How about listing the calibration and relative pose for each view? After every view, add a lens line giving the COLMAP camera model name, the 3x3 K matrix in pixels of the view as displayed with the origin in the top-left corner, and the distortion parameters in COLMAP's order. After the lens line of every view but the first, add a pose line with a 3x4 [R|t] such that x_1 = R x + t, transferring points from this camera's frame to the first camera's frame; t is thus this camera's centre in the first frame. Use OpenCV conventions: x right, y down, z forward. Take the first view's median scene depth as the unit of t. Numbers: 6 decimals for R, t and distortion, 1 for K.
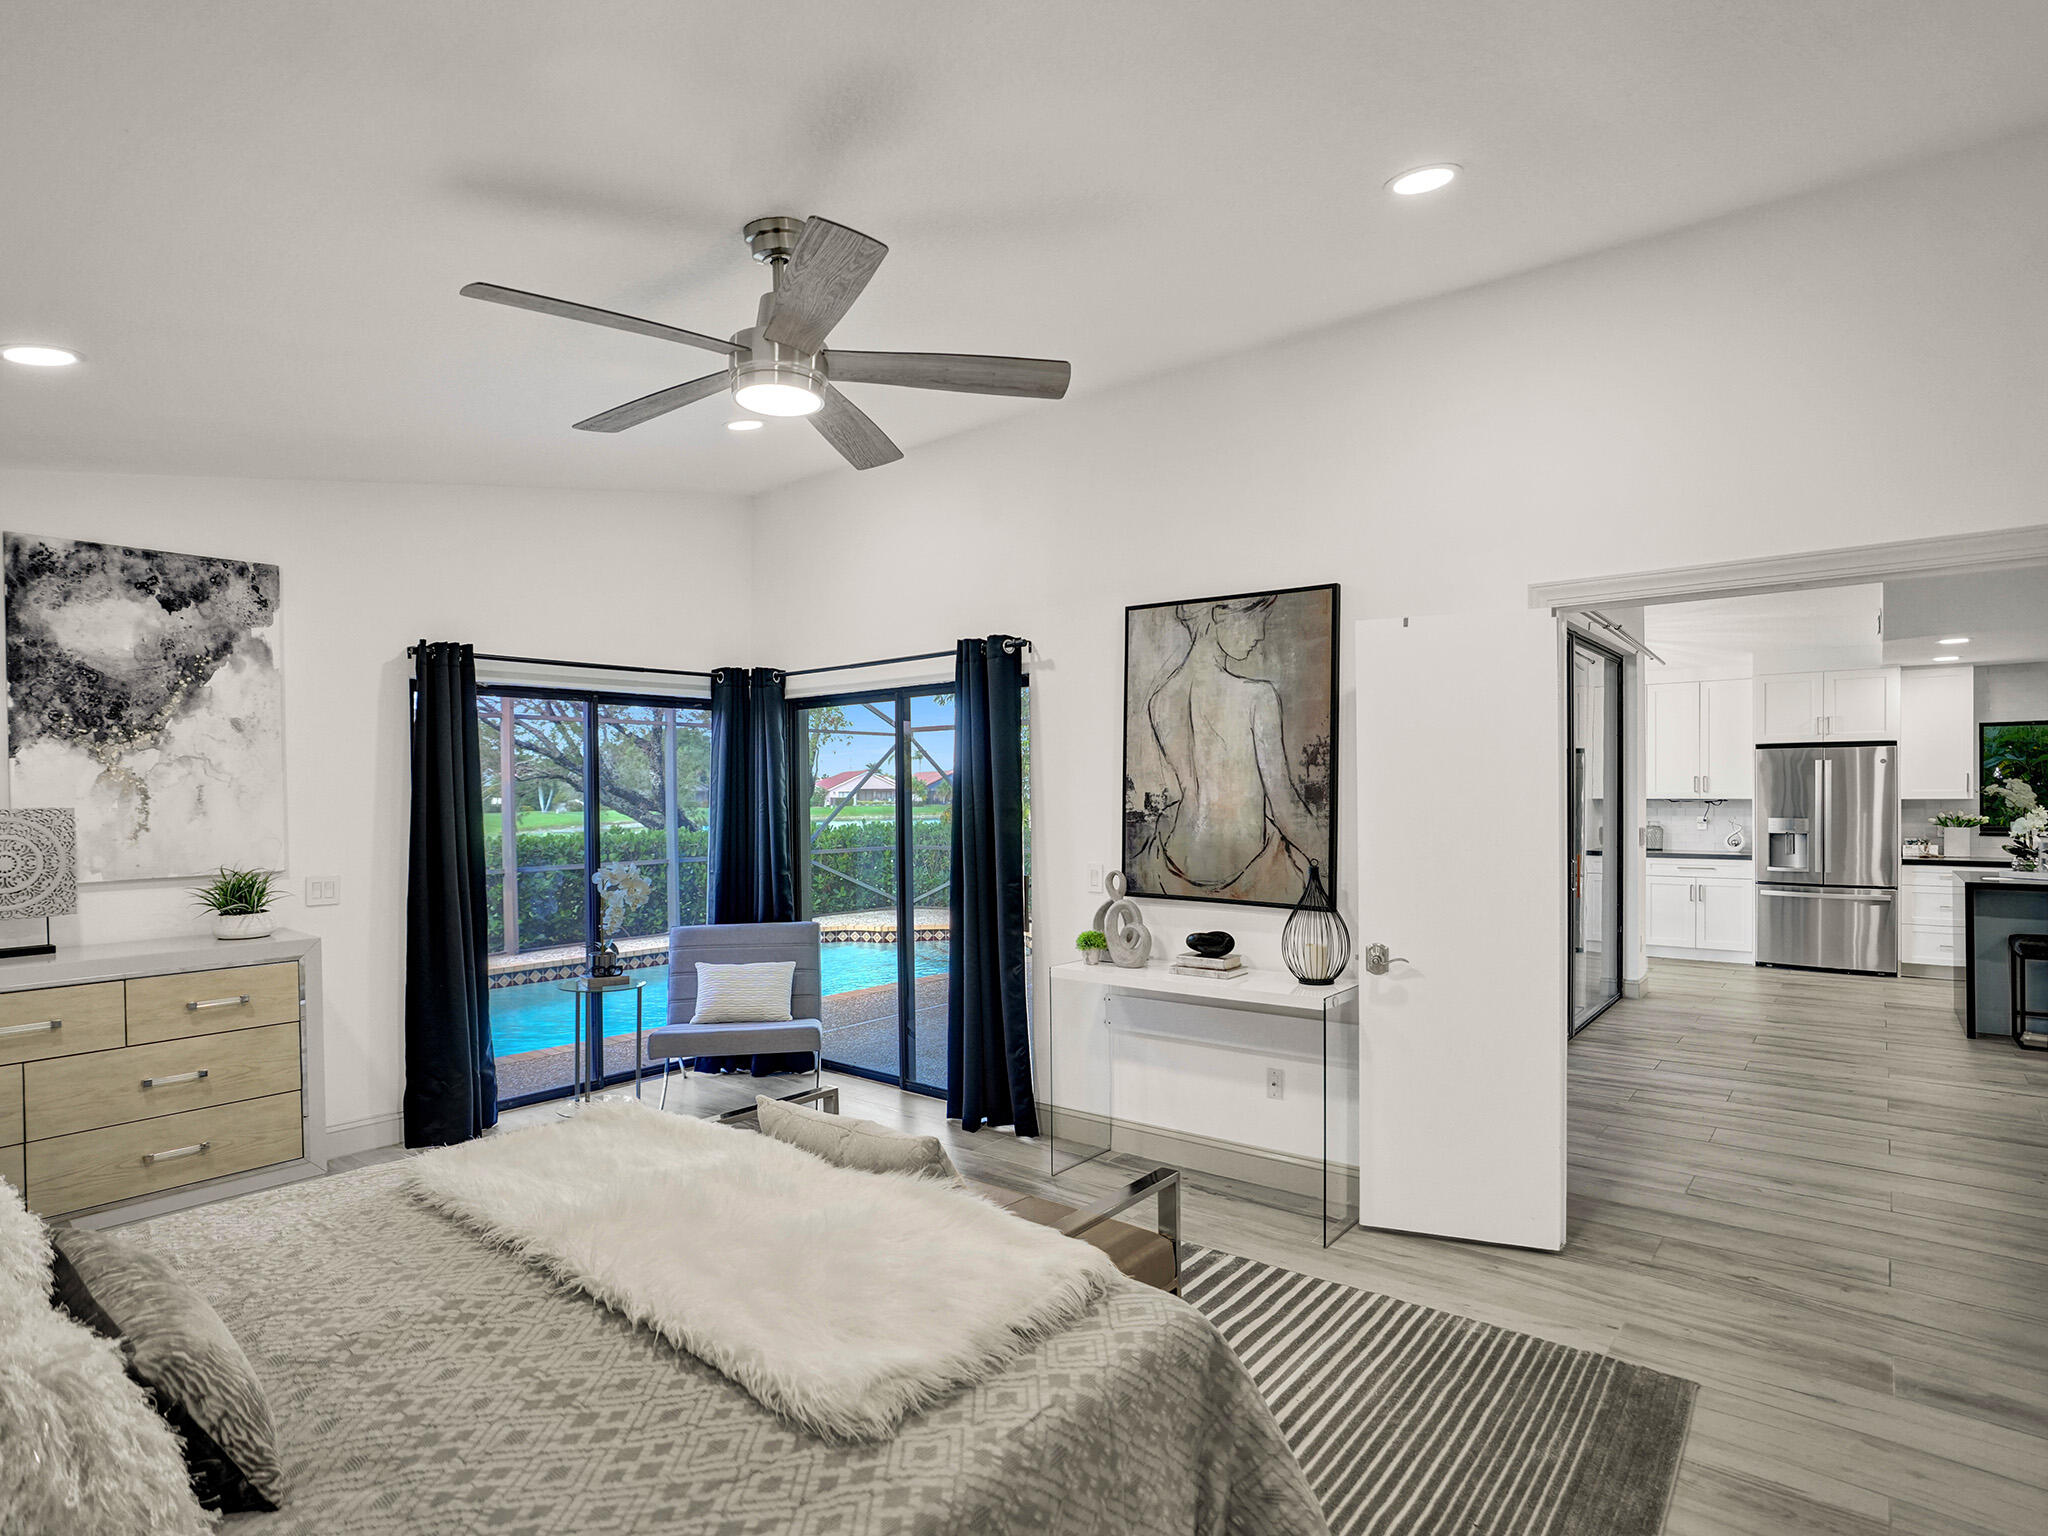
lens RADIAL K [[1092.6, 0, 999.2], [0, 1092.6, 814.1], [0, 0, 1]] dist [-0.020733, 0.000671]
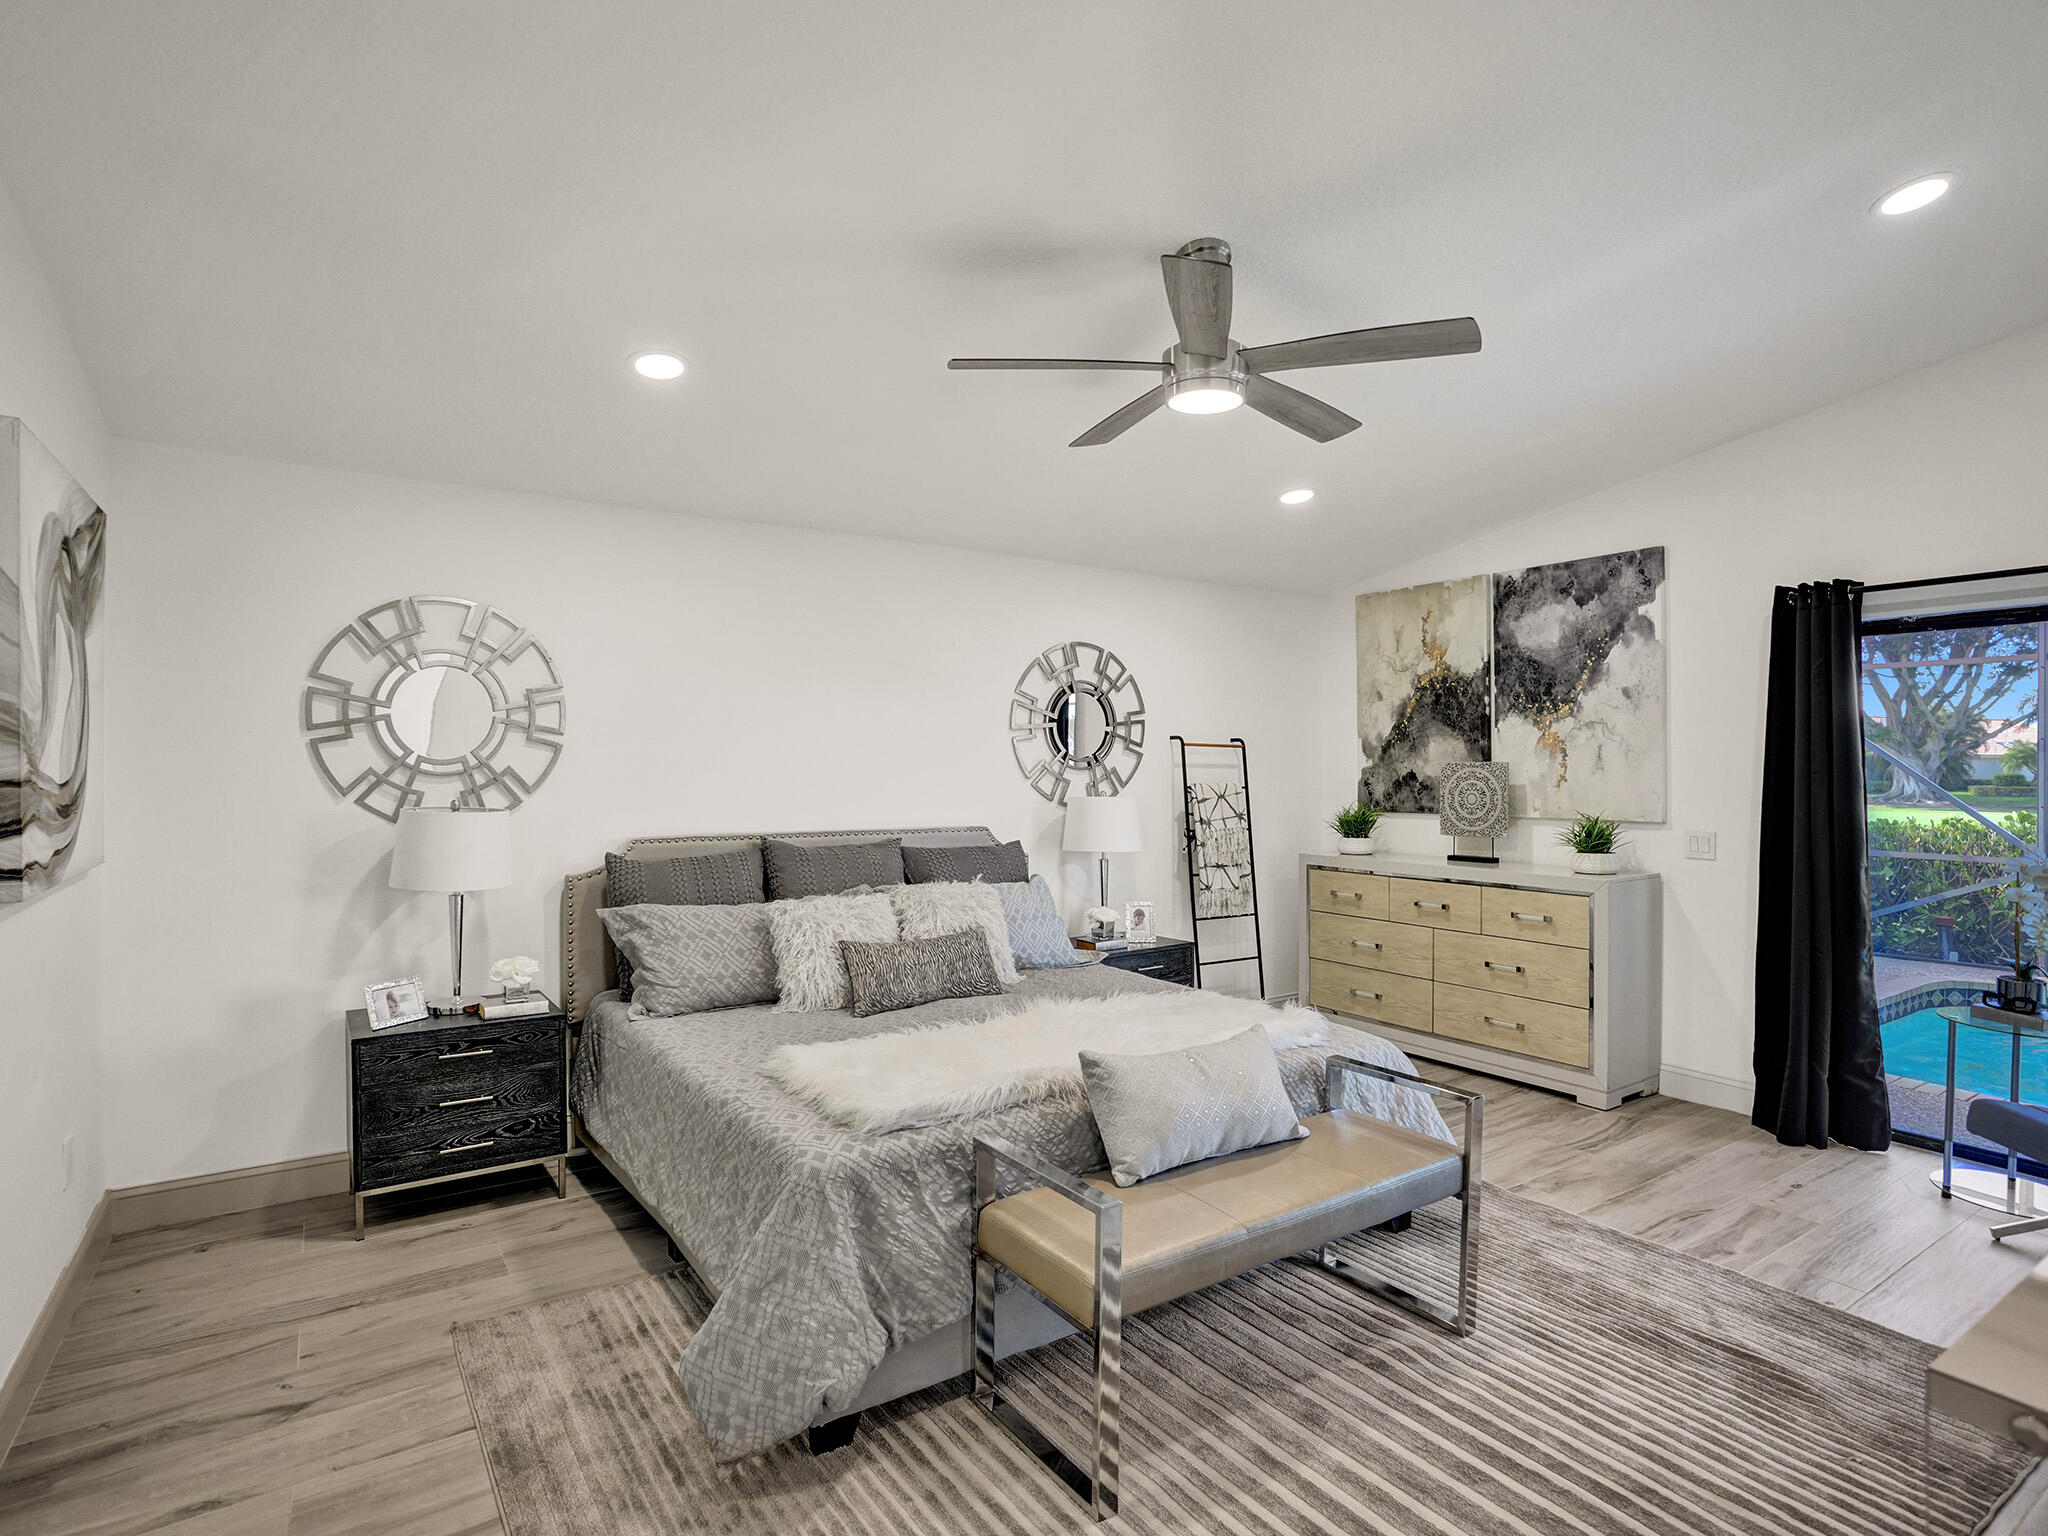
lens RADIAL K [[1071.9, 0, 1024.0], [0, 1071.9, 768.0], [0, 0, 1]] dist [-0.043420, 0.023776]
pose [[-0.291938, 0.011395, -0.956370, 0.587583], [-0.020354, 0.999629, 0.018123, -0.009403], [0.956221, 0.024757, -0.291597, 0.731452]]
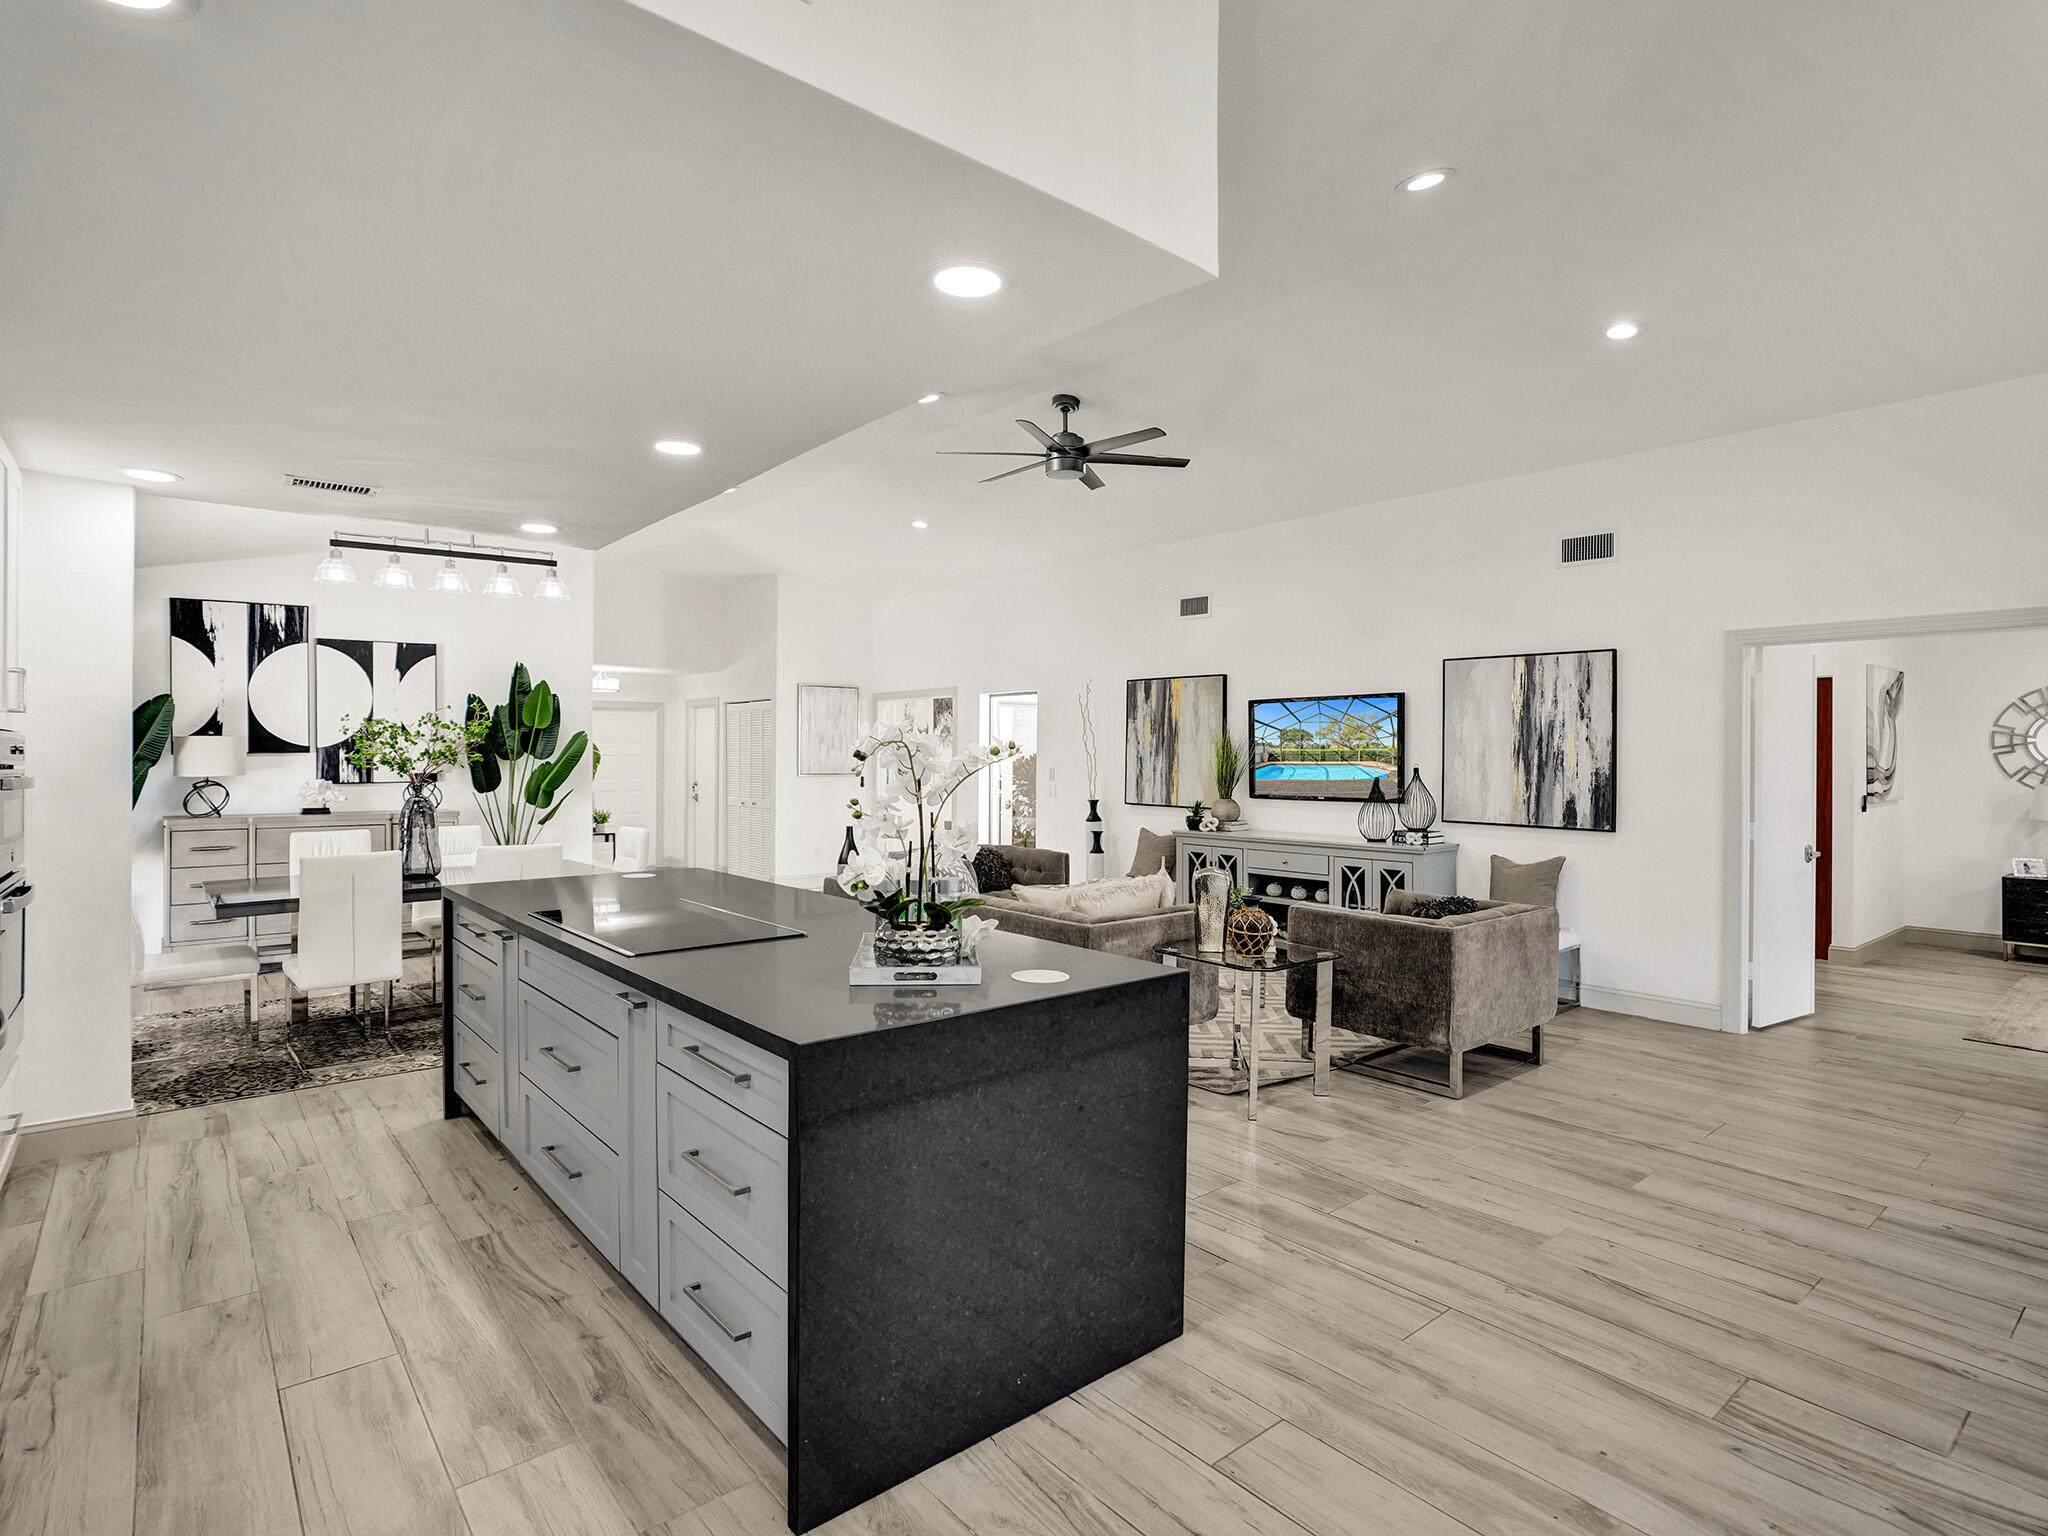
lens RADIAL K [[1063.6, 0, 1023.7], [0, 1063.6, 752.5], [0, 0, 1]] dist [-0.048646, 0.024854]
pose [[-0.981709, 0.003702, 0.190350, 1.337137], [0.006625, 0.999870, 0.014721, -0.046405], [-0.190271, 0.015713, -0.981606, 2.156653]]
